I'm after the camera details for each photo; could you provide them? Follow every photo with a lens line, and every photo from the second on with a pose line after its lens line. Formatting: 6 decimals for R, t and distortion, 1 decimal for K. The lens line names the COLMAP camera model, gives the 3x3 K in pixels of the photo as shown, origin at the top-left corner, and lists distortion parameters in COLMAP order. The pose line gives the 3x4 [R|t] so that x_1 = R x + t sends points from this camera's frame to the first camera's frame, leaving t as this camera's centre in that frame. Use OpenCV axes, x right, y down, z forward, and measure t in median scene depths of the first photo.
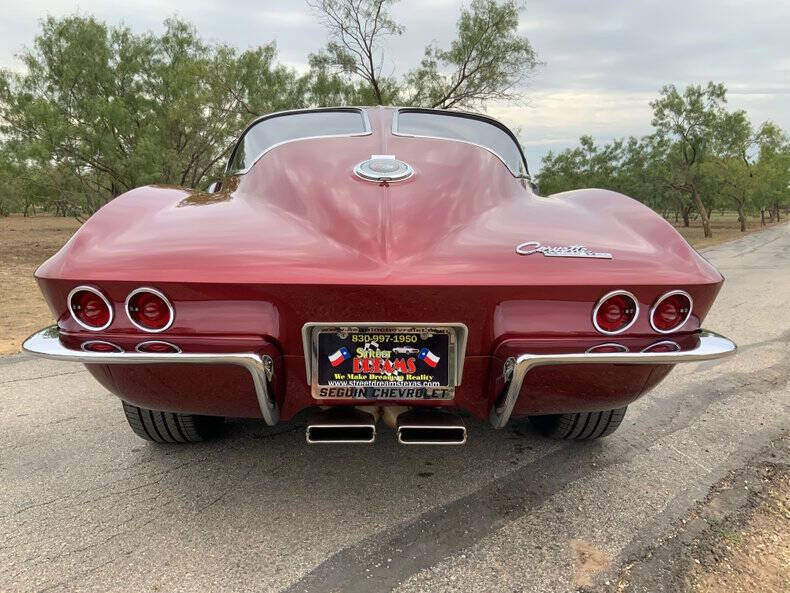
lens RADIAL K [[654.3, 0, 394.3], [0, 654.3, 299.5], [0, 0, 1]] dist [-0.019744, 0.006832]
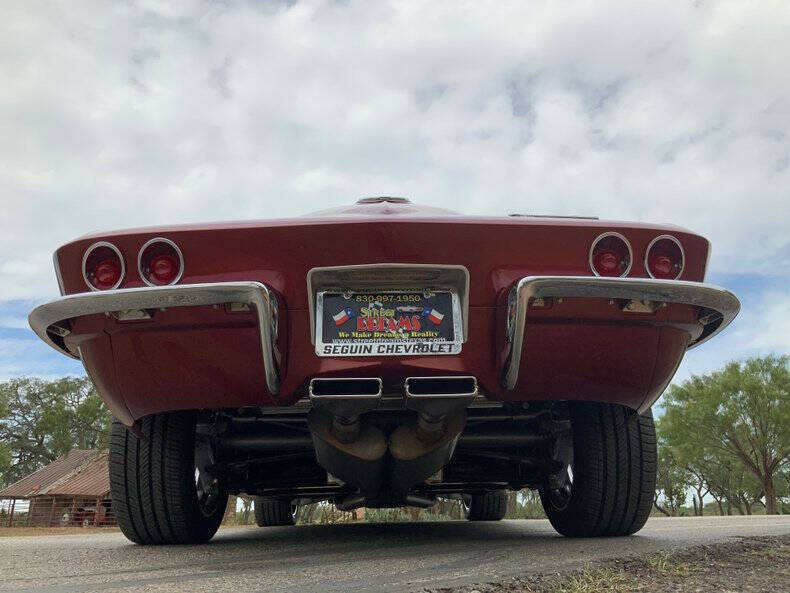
lens RADIAL K [[654.3, 0, 395.2], [0, 654.3, 298.1], [0, 0, 1]] dist [-0.019744, 0.006832]
pose [[0.999132, -0.041653, 0.000231, -0.003938], [0.038090, 0.911395, -0.409766, 0.473938], [0.016858, 0.409419, 0.912191, 0.075227]]
